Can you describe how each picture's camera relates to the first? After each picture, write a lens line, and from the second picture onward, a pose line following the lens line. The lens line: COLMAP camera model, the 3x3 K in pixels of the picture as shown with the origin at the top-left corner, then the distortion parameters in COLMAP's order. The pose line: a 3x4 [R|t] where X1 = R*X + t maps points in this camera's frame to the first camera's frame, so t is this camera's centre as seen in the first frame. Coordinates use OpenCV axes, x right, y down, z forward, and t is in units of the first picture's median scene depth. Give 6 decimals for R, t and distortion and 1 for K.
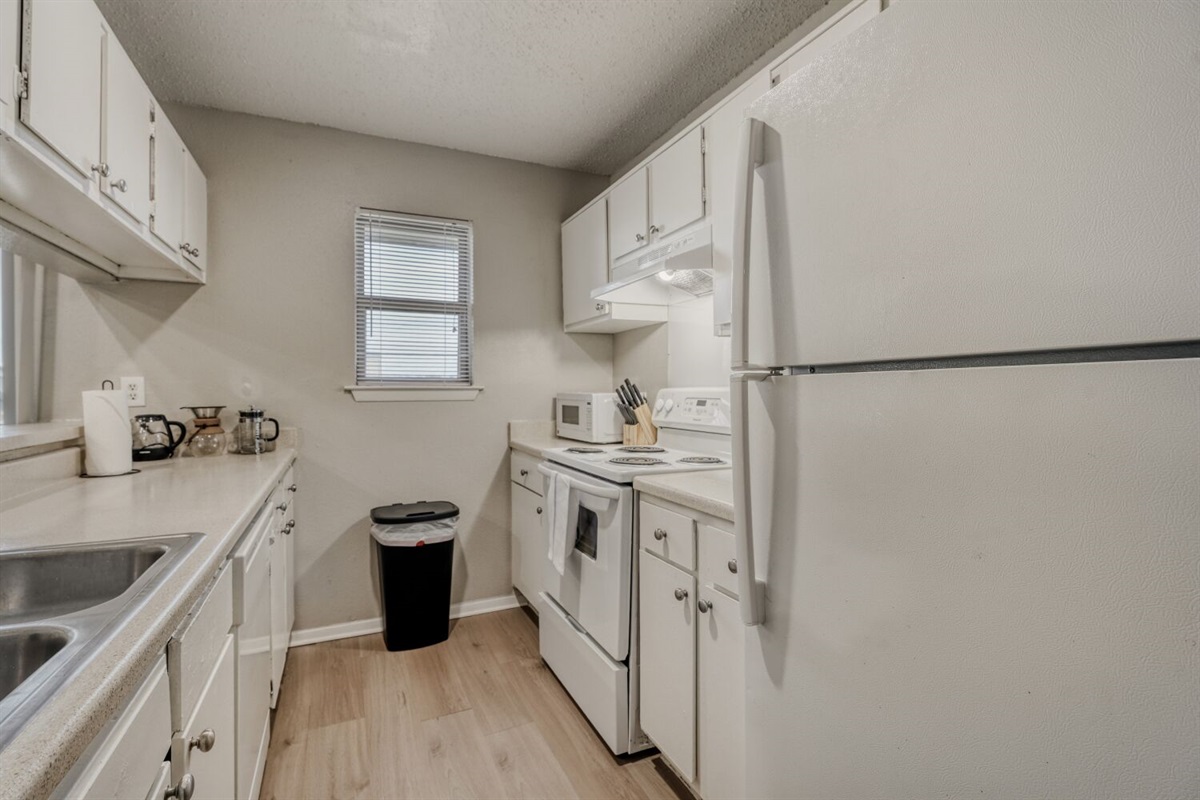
lens RADIAL K [[542.0, 0, 601.0], [0, 542.0, 391.2], [0, 0, 1]] dist [0.004680, 0.001433]
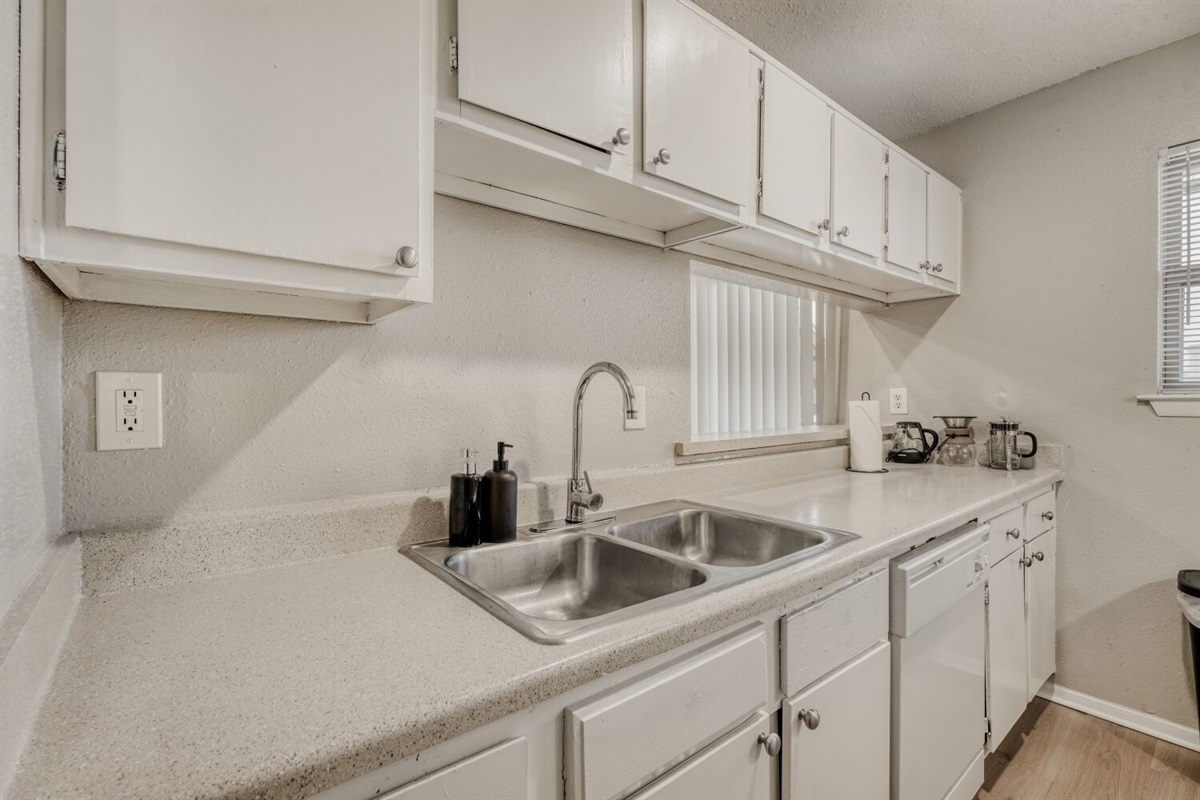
lens RADIAL K [[542.0, 0, 603.2], [0, 542.0, 399.3], [0, 0, 1]] dist [0.004680, 0.001433]
pose [[0.247198, 0.005356, -0.968950, 0.090298], [-0.001450, 0.999986, 0.005157, -0.007664], [0.968964, 0.000130, 0.247202, 0.112966]]
